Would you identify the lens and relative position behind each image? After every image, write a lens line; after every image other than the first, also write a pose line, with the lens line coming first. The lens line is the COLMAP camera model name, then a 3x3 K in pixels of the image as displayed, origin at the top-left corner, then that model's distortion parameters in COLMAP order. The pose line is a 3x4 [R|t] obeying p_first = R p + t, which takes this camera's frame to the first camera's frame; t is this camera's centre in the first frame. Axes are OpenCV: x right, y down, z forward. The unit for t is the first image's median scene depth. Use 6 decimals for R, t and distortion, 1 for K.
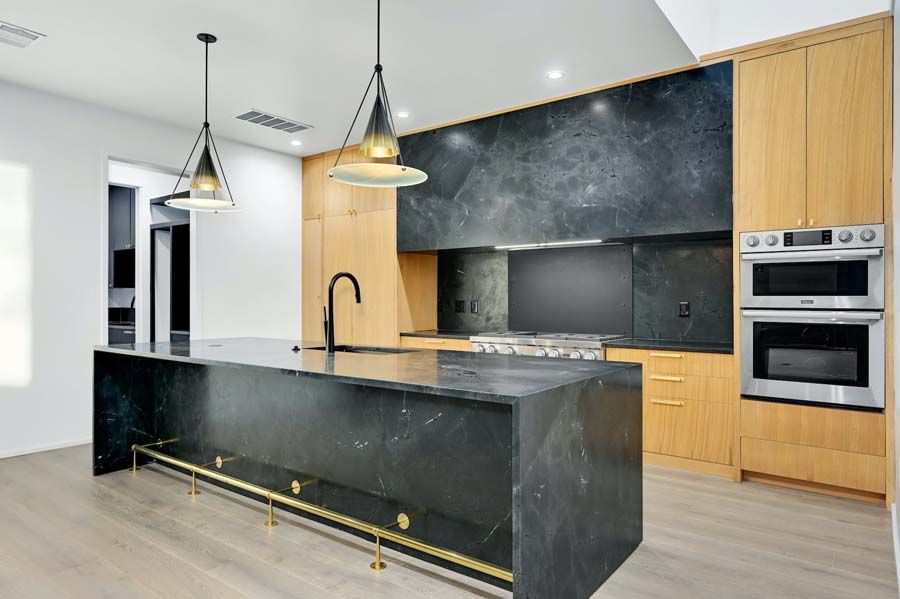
lens RADIAL K [[557.1, 0, 450.0], [0, 557.1, 299.5], [0, 0, 1]] dist [-0.001415, -0.000421]
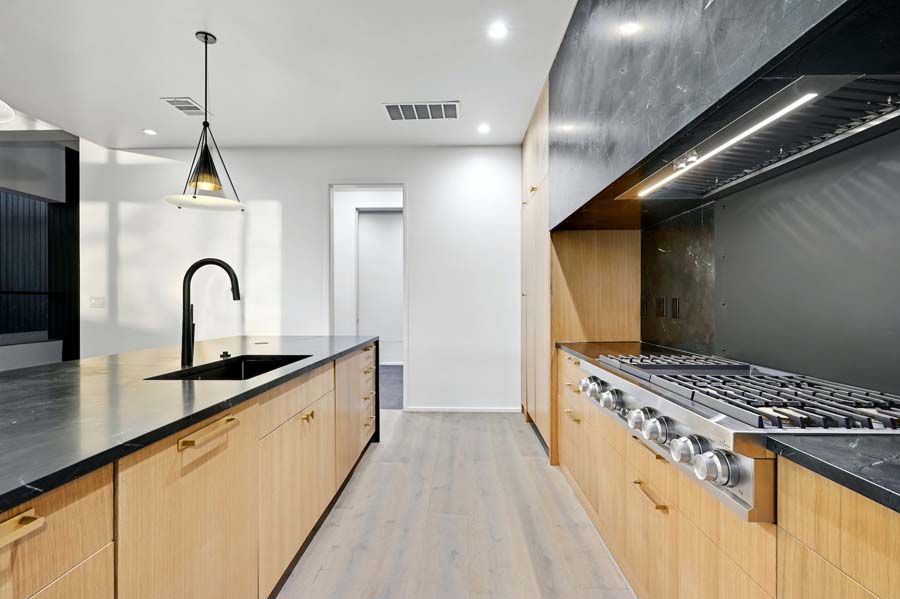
lens RADIAL K [[426.0, 0, 447.7], [0, 426.0, 303.4], [0, 0, 1]] dist [-0.003049, -0.000389]
pose [[0.576664, 0.000437, -0.816981, 0.443003], [0.004402, 0.999984, 0.003642, 0.009615], [0.816970, -0.005696, 0.576653, 0.905005]]
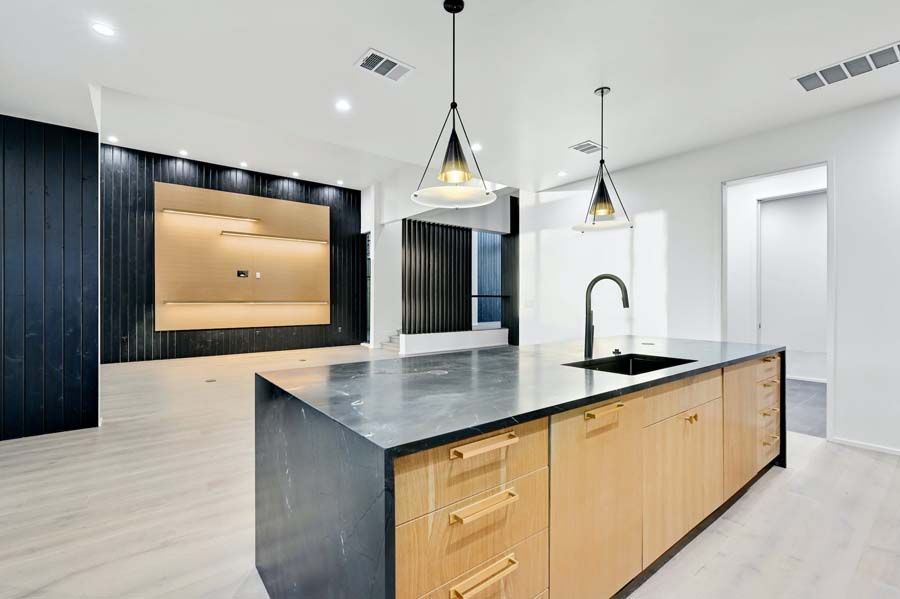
lens RADIAL K [[403.4, 0, 447.6], [0, 403.4, 301.1], [0, 0, 1]] dist [-0.001546, -0.000143]
pose [[-0.260943, -0.000271, -0.965354, 0.513980], [0.001950, 0.999998, -0.000808, -0.004474], [0.965352, -0.002093, -0.260942, 0.895329]]
